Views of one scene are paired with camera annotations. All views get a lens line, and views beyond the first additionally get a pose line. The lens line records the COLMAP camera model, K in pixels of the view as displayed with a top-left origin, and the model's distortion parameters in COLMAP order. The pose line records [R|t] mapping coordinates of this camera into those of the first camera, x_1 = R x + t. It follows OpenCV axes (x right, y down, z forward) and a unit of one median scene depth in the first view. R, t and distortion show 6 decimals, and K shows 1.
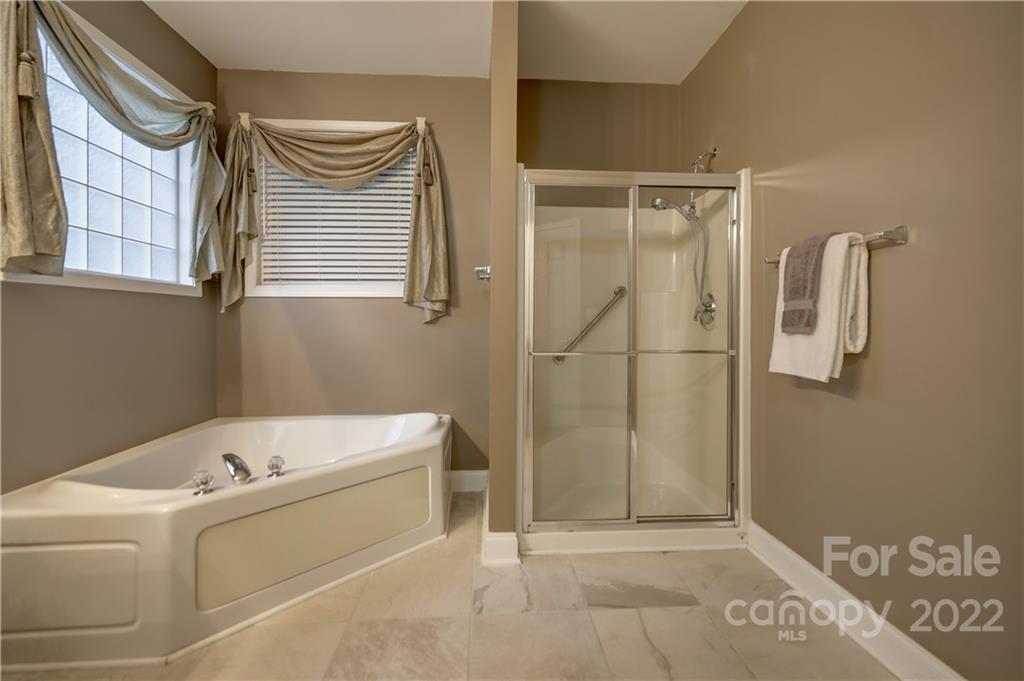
lens RADIAL K [[458.6, 0, 512.9], [0, 458.6, 333.8], [0, 0, 1]] dist [0.001637, 0.000513]
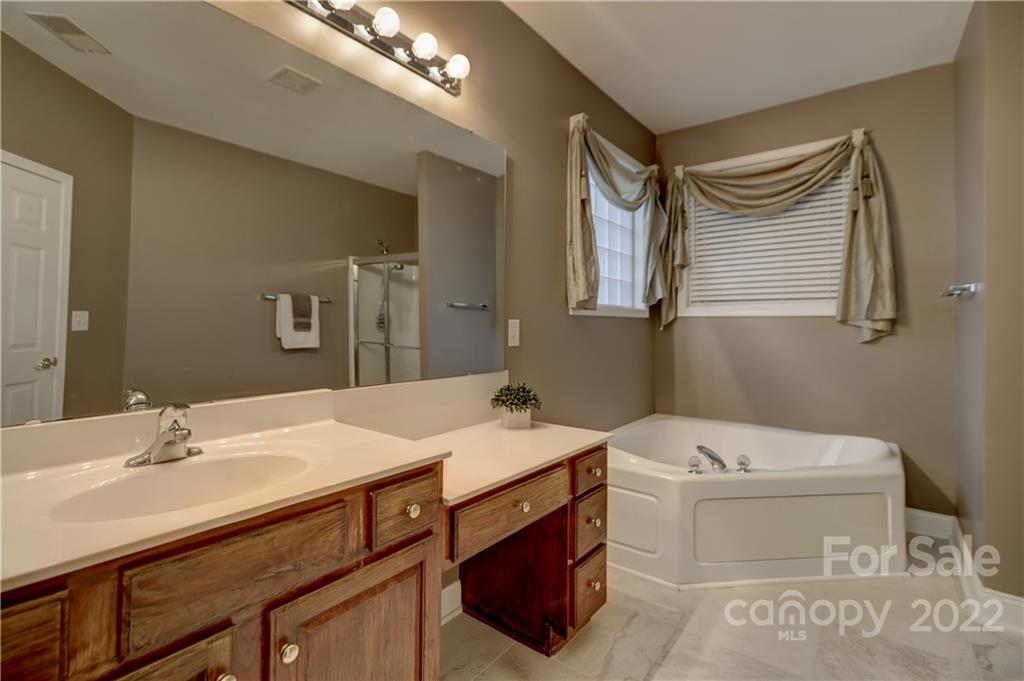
lens RADIAL K [[461.8, 0, 511.8], [0, 461.8, 325.2], [0, 0, 1]] dist [0.000645, 0.000531]
pose [[0.748887, 0.005643, -0.662674, -0.103343], [-0.025145, 0.999486, -0.019905, -0.022622], [0.662221, 0.031570, 0.748643, -0.202852]]
